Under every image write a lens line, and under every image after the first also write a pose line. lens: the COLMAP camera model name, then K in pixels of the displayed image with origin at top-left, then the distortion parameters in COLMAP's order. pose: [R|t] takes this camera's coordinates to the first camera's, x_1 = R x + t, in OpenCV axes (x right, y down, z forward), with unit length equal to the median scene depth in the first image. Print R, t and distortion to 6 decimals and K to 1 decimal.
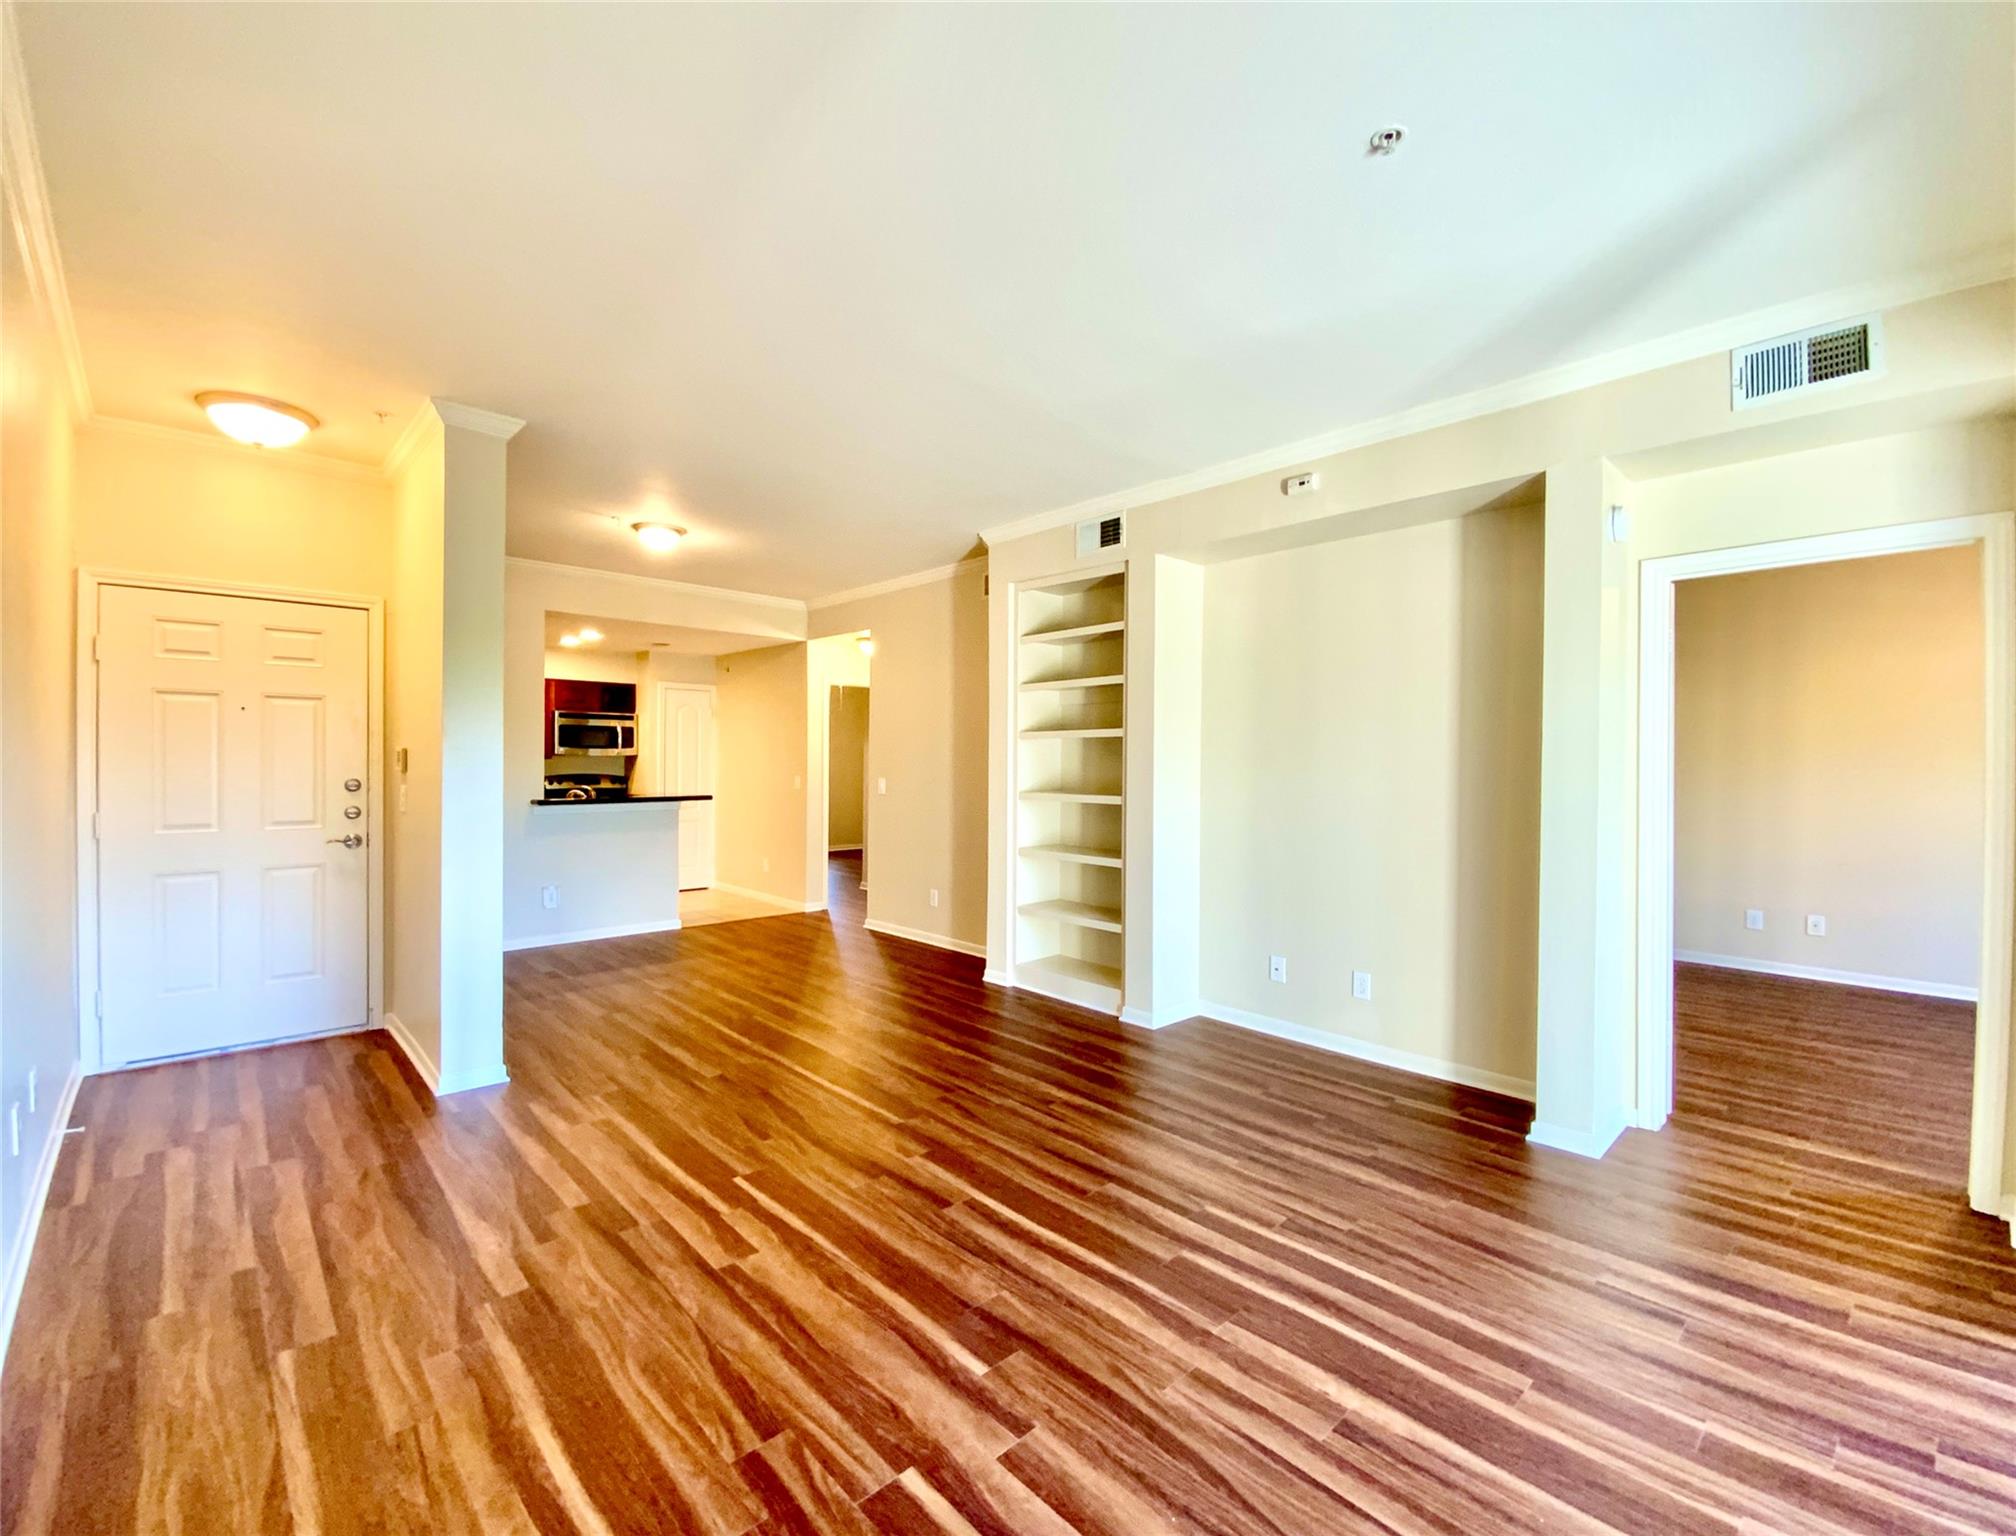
lens RADIAL K [[868.3, 0, 1026.4], [0, 868.3, 759.9], [0, 0, 1]] dist [0.008705, -0.000487]
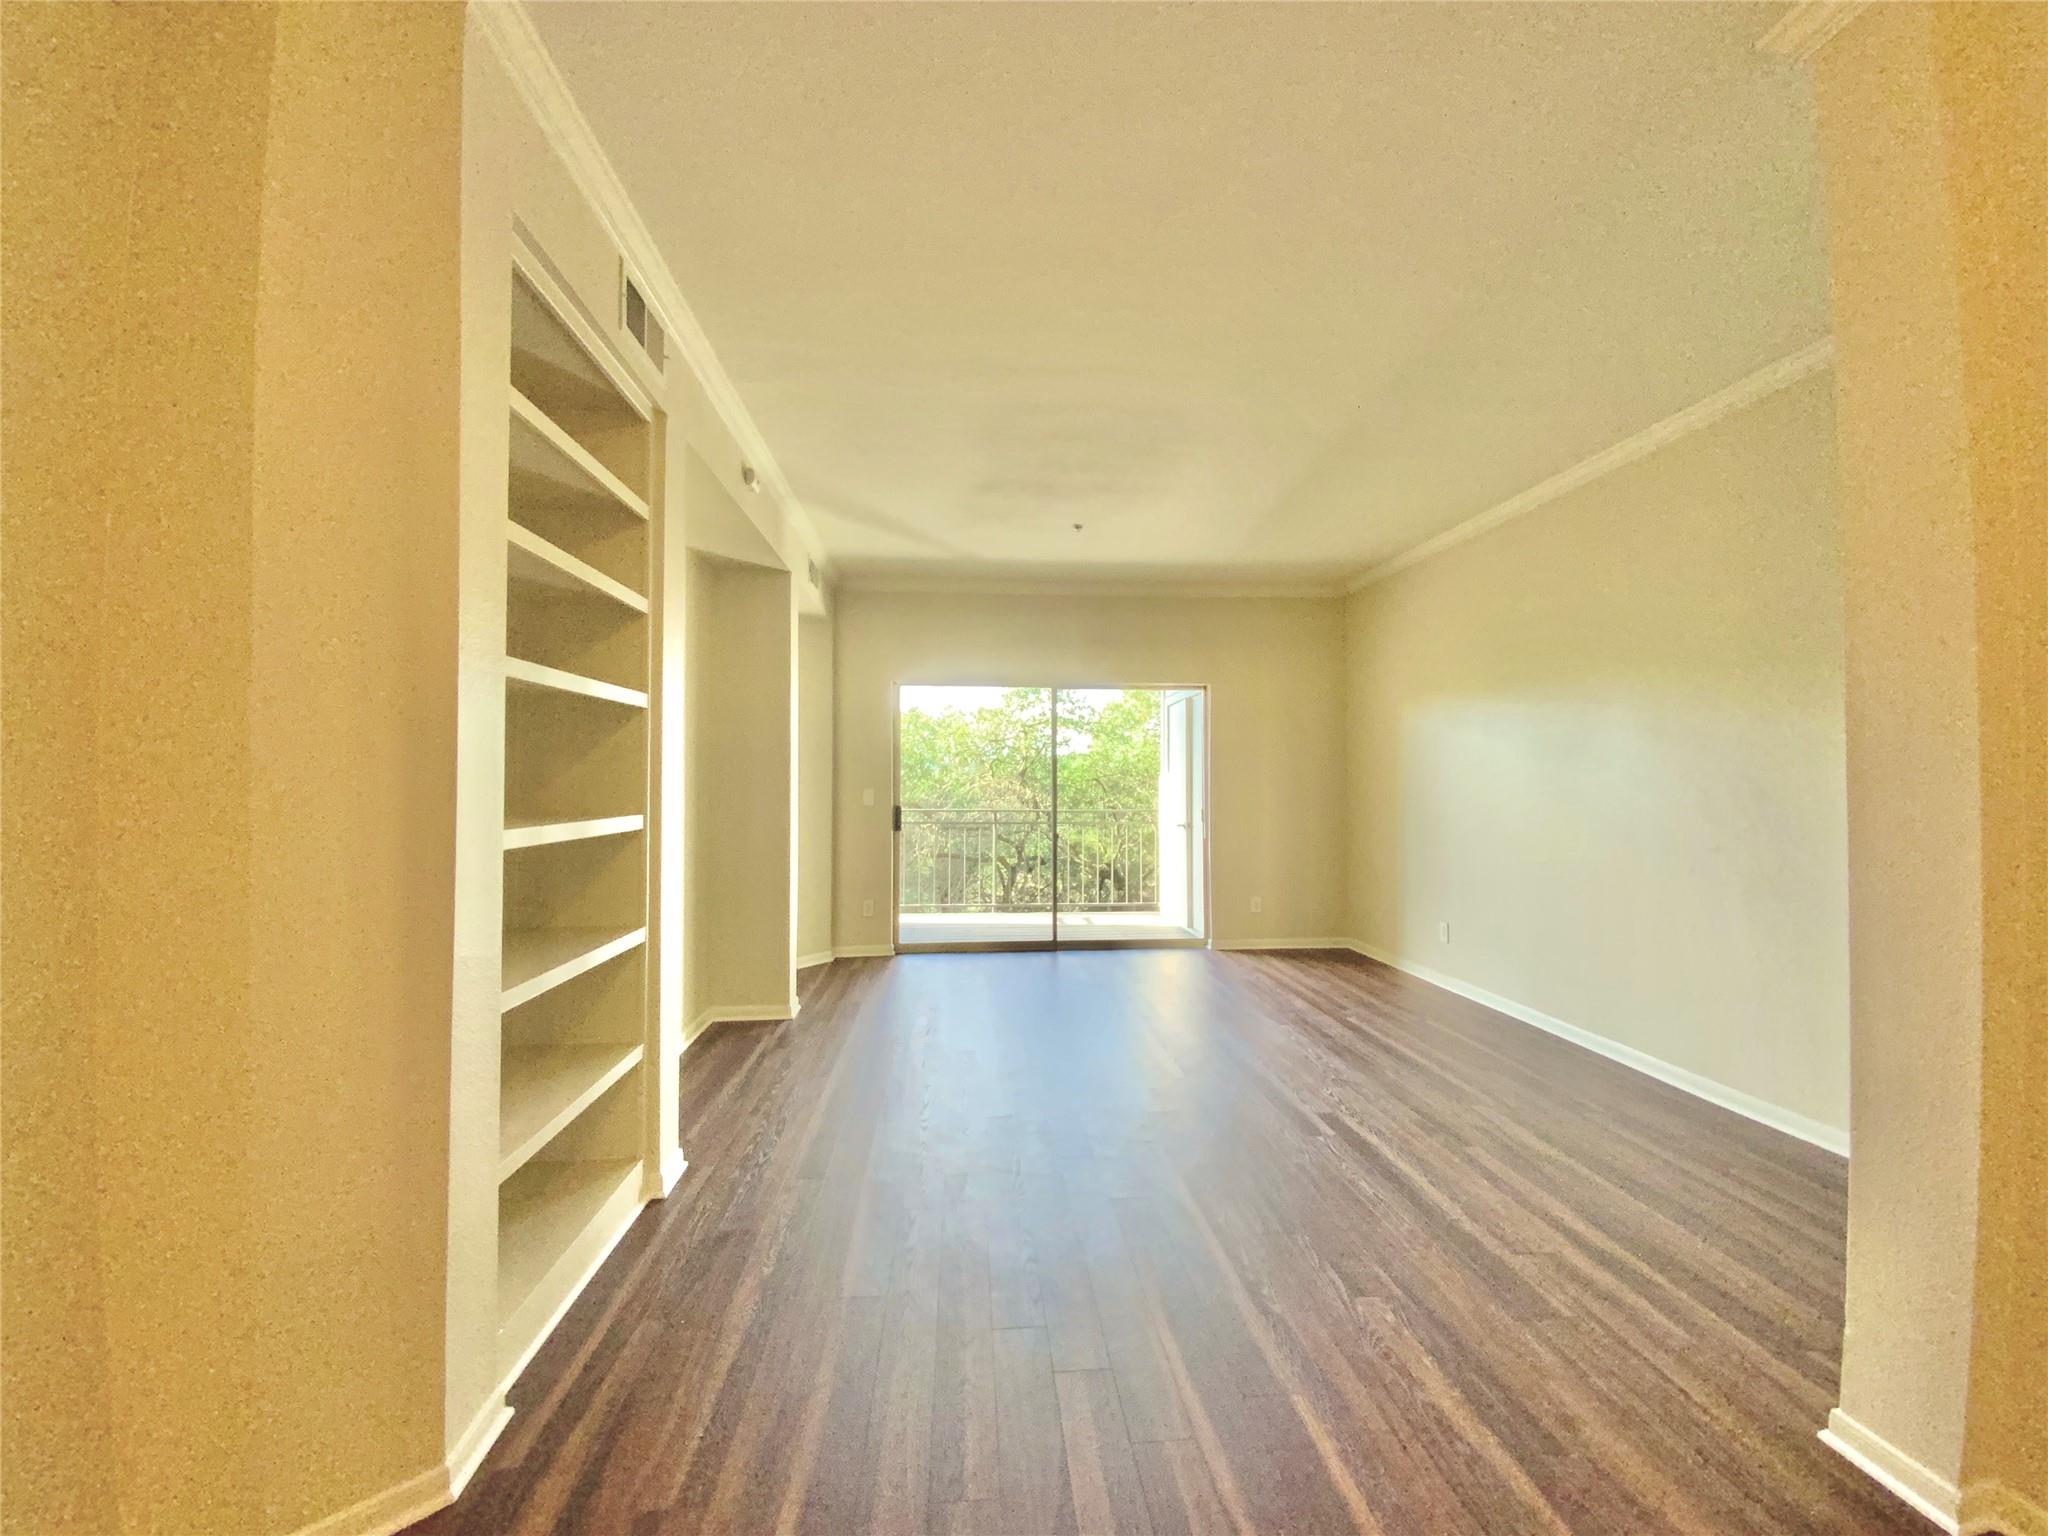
lens RADIAL K [[837.4, 0, 1024.0], [0, 837.4, 768.0], [0, 0, 1]] dist [0.008099, -0.013345]
pose [[-0.776595, 0.001246, 0.629999, -0.431202], [-0.008446, 0.999888, -0.012390, 0.016527], [-0.629943, -0.014943, -0.776497, 1.282606]]
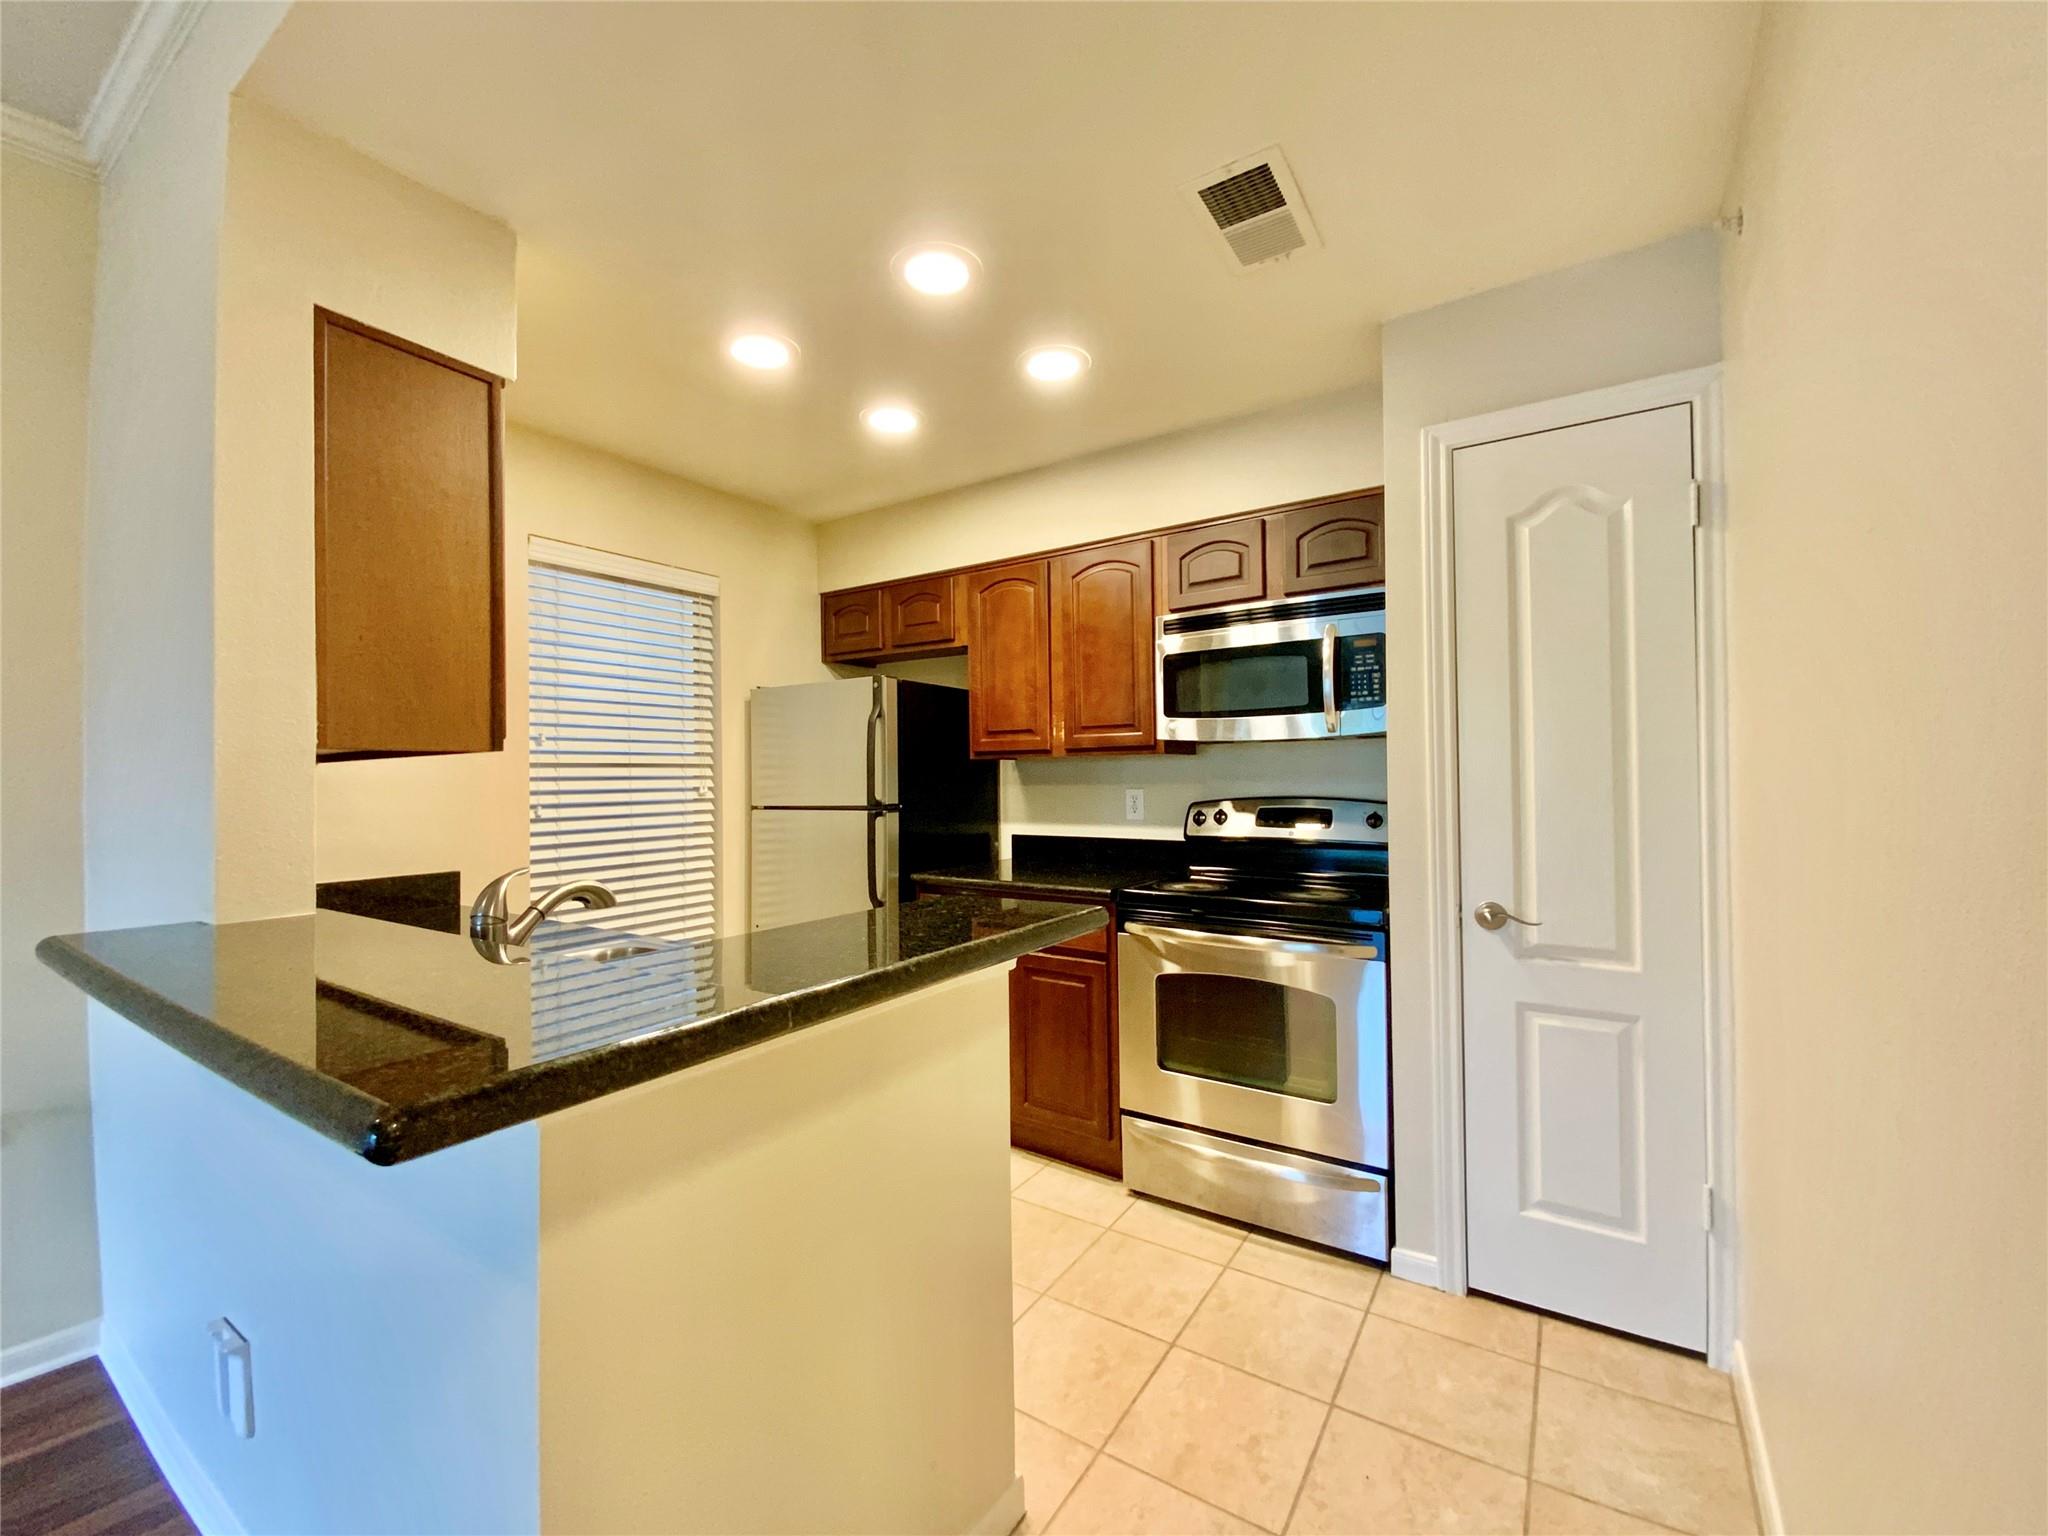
lens RADIAL K [[831.8, 0, 1031.6], [0, 831.8, 765.4], [0, 0, 1]] dist [0.025999, -0.019564]
pose [[0.235361, -0.018972, -0.971723, -0.424353], [0.016693, 0.999741, -0.015476, 0.014659], [0.971765, -0.012578, 0.235616, 1.616273]]
